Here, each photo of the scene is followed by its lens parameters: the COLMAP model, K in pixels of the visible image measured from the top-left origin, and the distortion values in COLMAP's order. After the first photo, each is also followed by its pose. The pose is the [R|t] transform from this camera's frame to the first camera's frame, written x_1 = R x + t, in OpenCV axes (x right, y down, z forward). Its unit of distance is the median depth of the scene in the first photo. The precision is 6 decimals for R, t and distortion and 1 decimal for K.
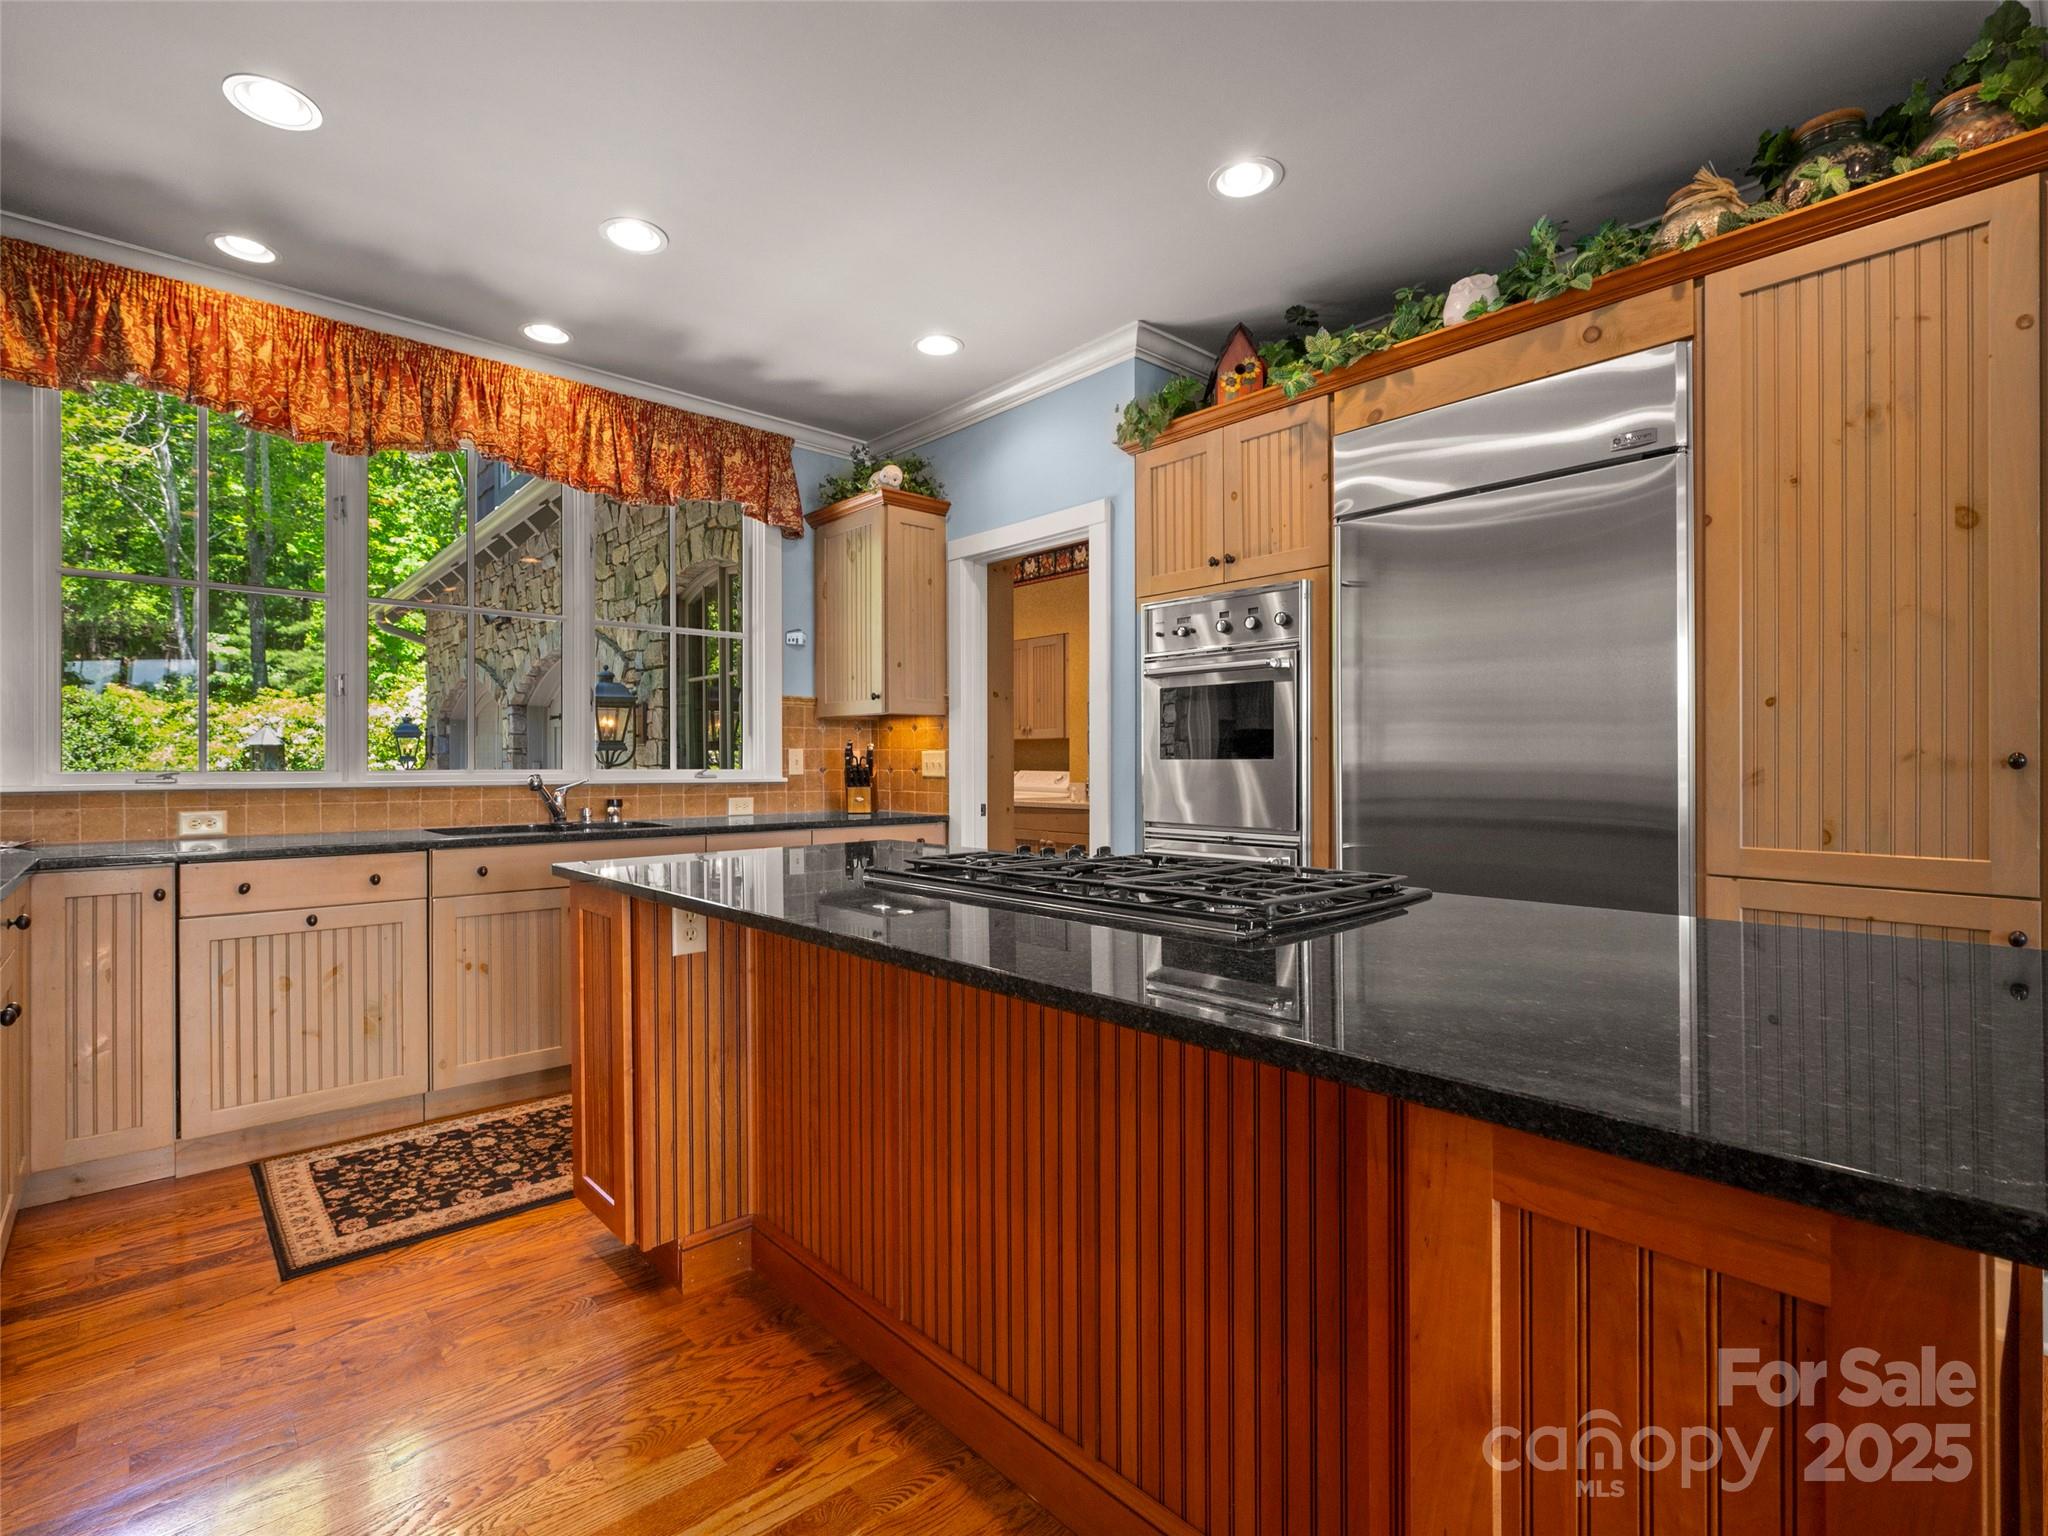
lens RADIAL K [[961.7, 0, 1013.4], [0, 961.7, 772.6], [0, 0, 1]] dist [-0.001275, -0.001130]
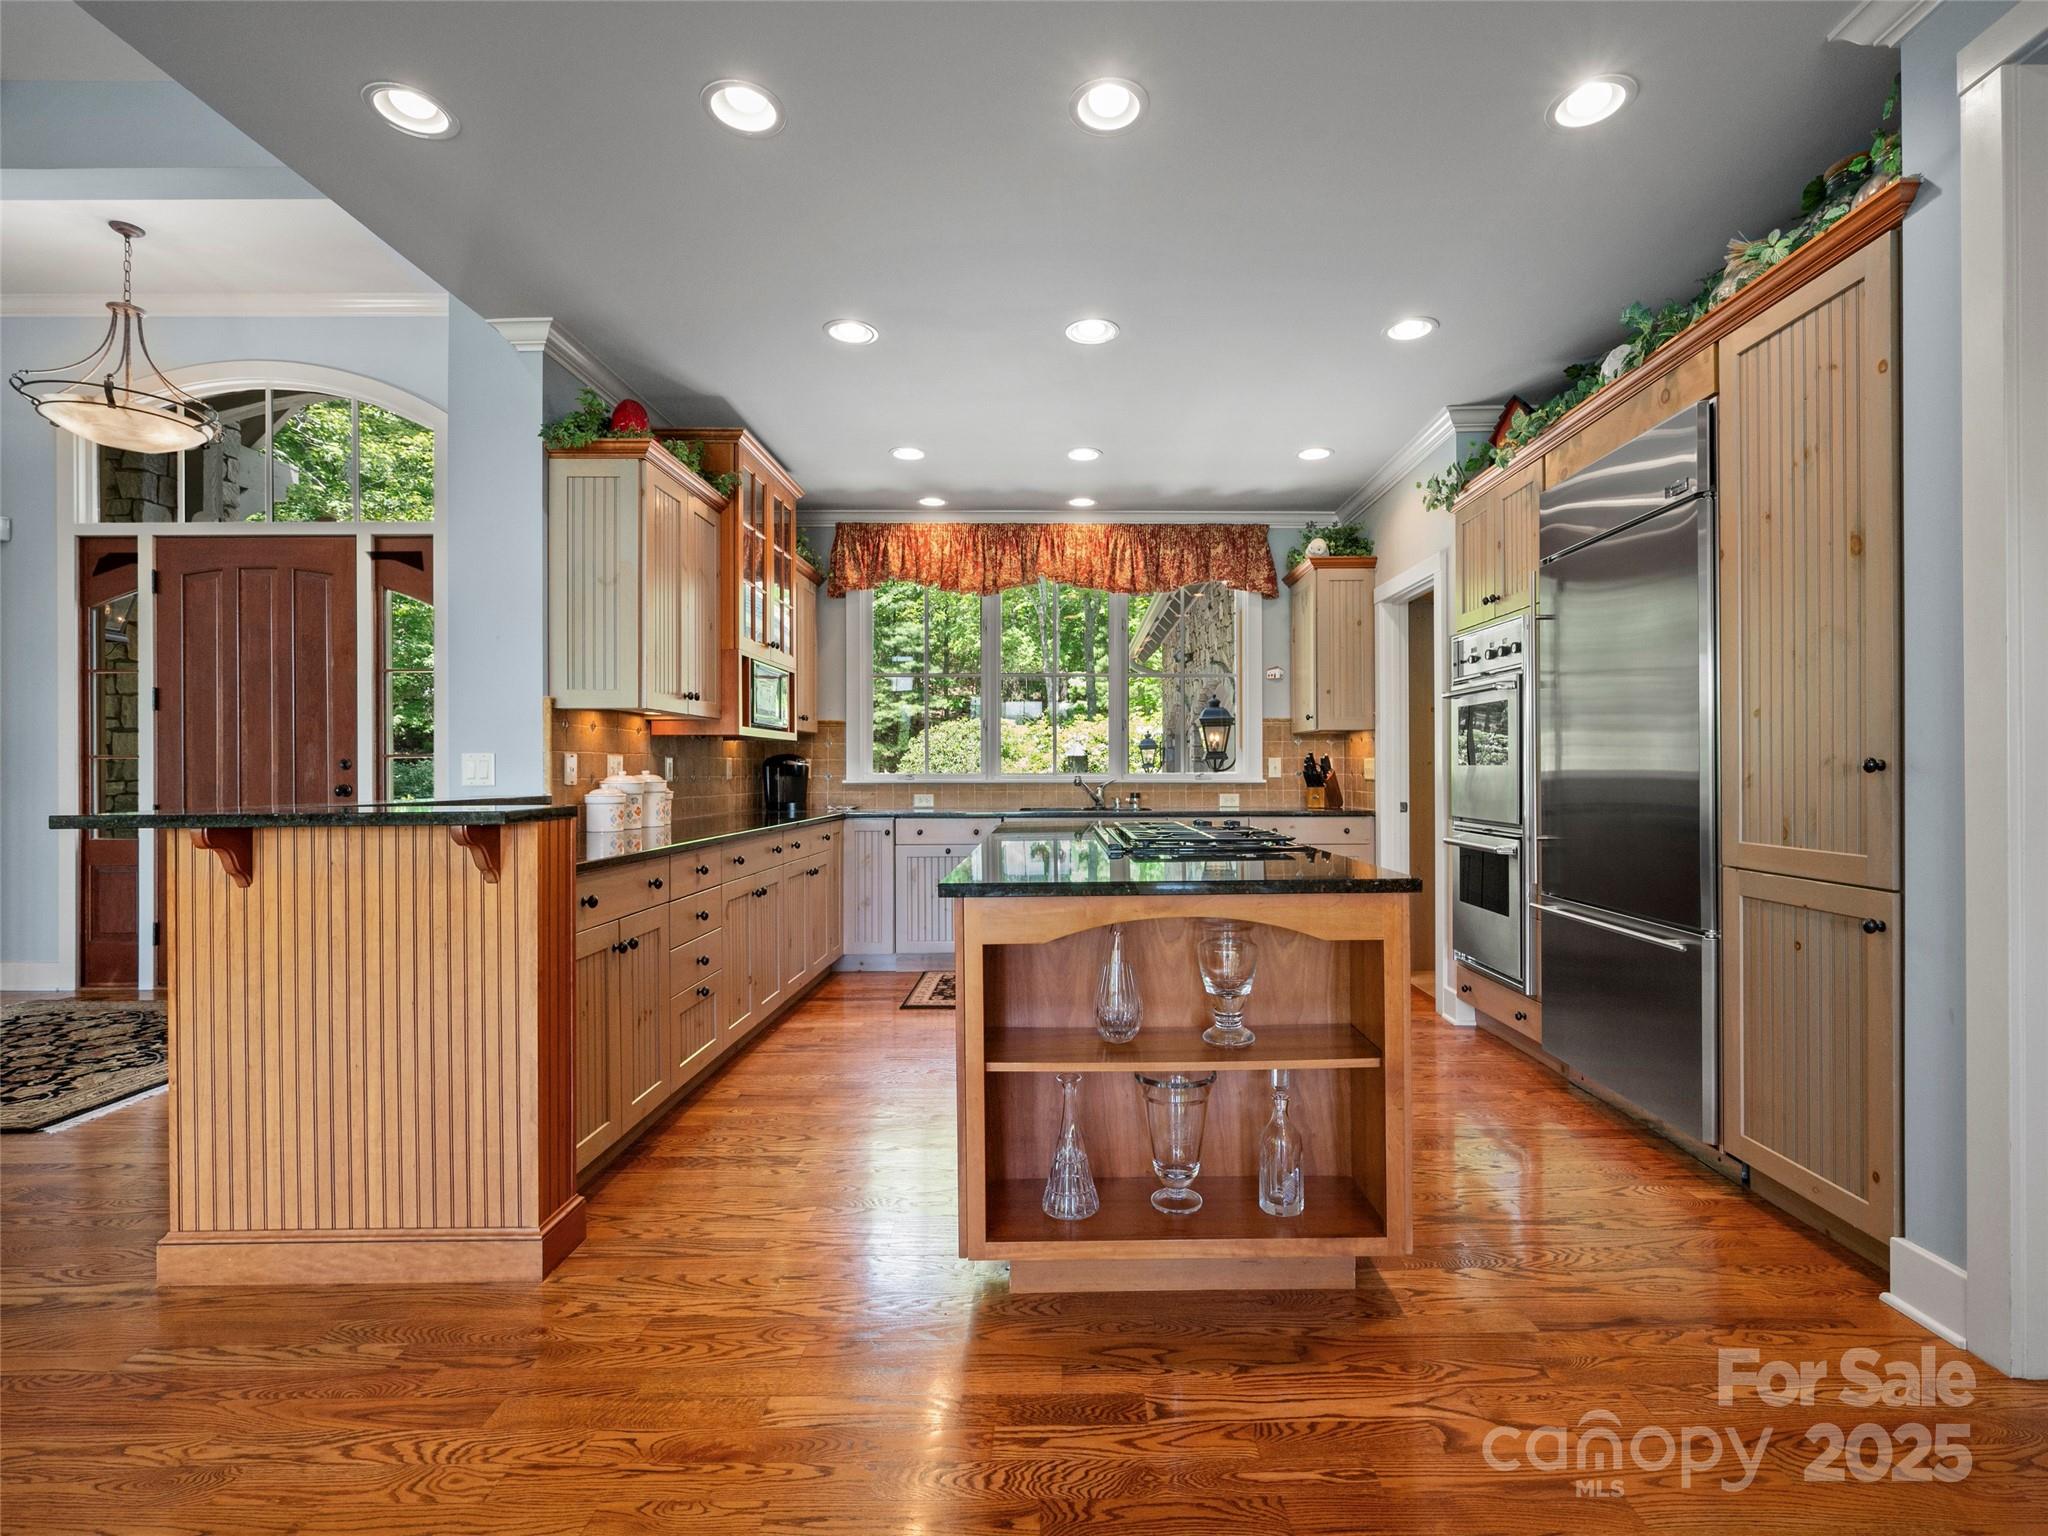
lens RADIAL K [[961.7, 0, 1090.9], [0, 961.7, 772.1], [0, 0, 1]] dist [-0.001275, -0.001130]
pose [[0.767041, 0.000850, -0.641598, 0.517129], [-0.004519, 0.999981, -0.004078, 0.001959], [0.641583, 0.006027, 0.767030, -0.206201]]
